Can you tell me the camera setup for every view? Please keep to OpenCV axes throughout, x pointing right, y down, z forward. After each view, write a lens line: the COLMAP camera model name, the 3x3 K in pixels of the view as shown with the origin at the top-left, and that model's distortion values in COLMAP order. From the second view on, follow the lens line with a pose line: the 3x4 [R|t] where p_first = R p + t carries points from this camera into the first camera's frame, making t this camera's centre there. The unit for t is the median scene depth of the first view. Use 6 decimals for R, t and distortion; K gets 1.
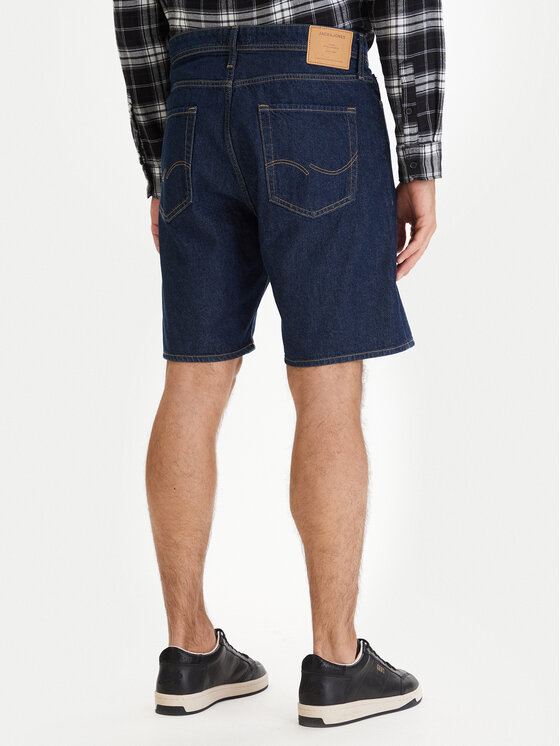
lens RADIAL K [[1646.6, 0, 280.0], [0, 1646.6, 373.0], [0, 0, 1]] dist [0.612673, -10.700150]
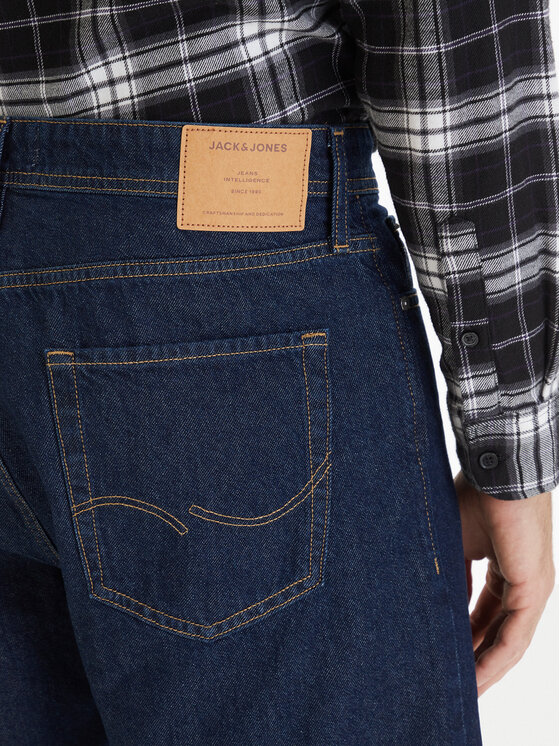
lens RADIAL K [[1930.7, 0, 280.0], [0, 1930.7, 373.0], [0, 0, 1]] dist [-0.650507, 0.746449]
pose [[0.994655, -0.002136, -0.103232, 0.080621], [0.013351, 0.994054, 0.108071, -0.199371], [0.102387, -0.108871, 0.988769, 0.584062]]
